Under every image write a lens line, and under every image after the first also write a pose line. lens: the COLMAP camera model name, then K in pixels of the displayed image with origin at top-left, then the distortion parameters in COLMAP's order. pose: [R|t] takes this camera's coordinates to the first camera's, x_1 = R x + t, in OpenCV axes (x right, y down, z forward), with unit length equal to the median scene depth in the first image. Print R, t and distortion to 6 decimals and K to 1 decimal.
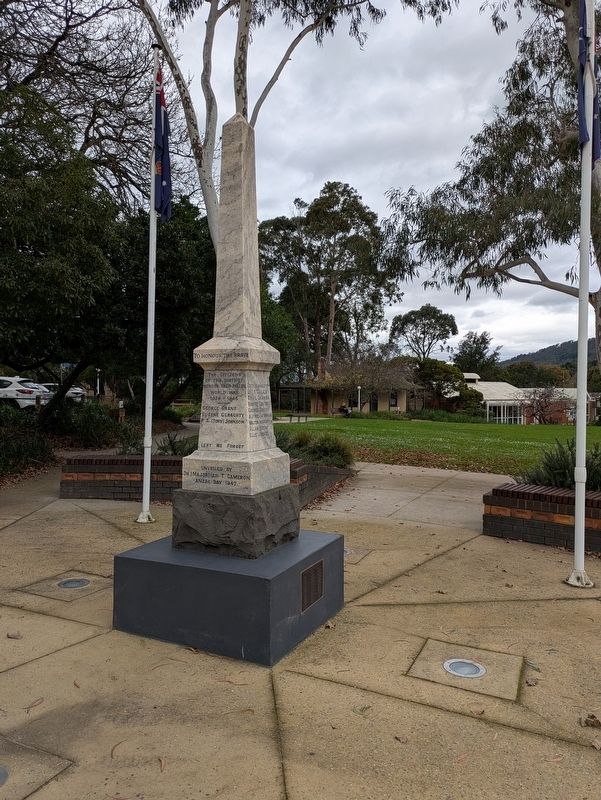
lens RADIAL K [[596.0, 0, 300.5], [0, 596.0, 400.0], [0, 0, 1]] dist [0.004309, 0.003348]
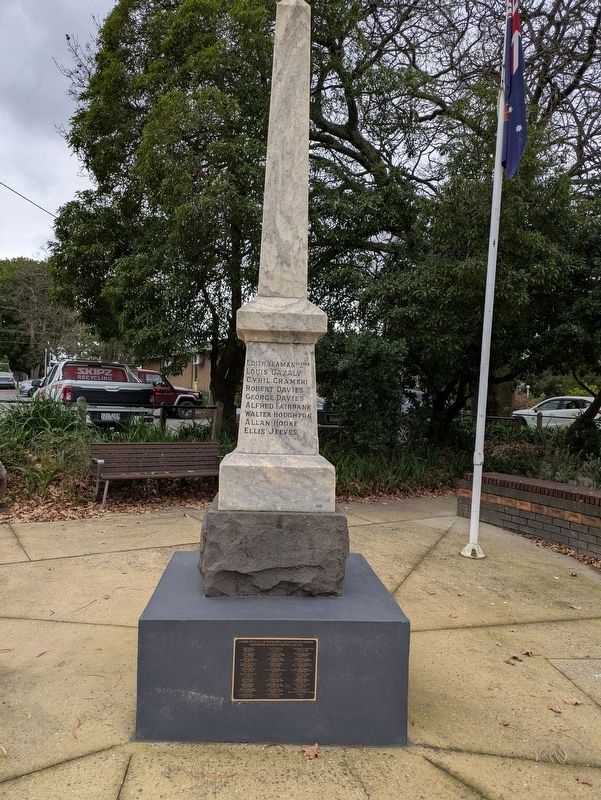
lens RADIAL K [[596.0, 0, 300.5], [0, 596.0, 400.0], [0, 0, 1]] dist [0.004309, 0.003348]
pose [[0.488959, 0.005232, -0.872291, 0.566040], [-0.046756, 0.998702, -0.020219, 0.033206], [0.871053, 0.050671, 0.488569, 0.668238]]
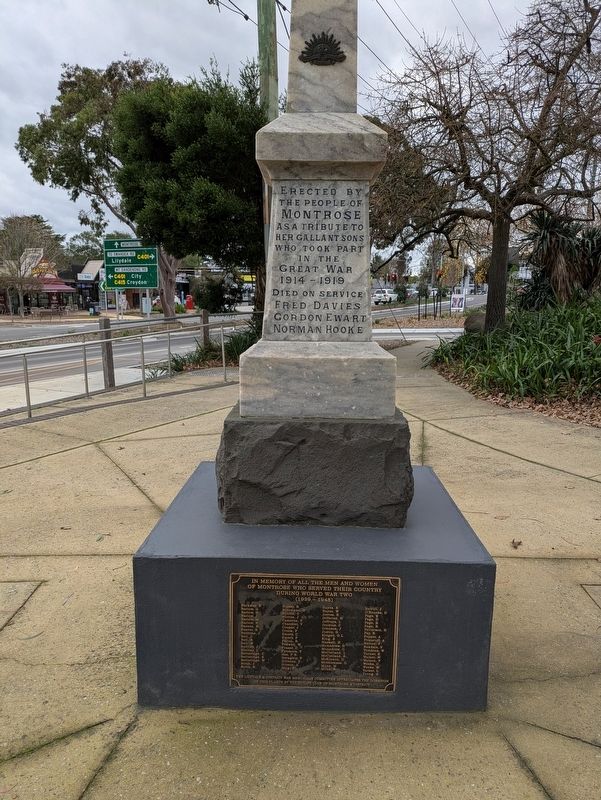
lens RADIAL K [[596.0, 0, 300.5], [0, 596.0, 400.0], [0, 0, 1]] dist [0.004309, 0.003348]
pose [[-0.913250, 0.052435, -0.404011, 0.141346], [-0.024649, 0.982754, 0.183265, 0.037911], [0.406653, 0.177325, -0.896208, 1.531141]]
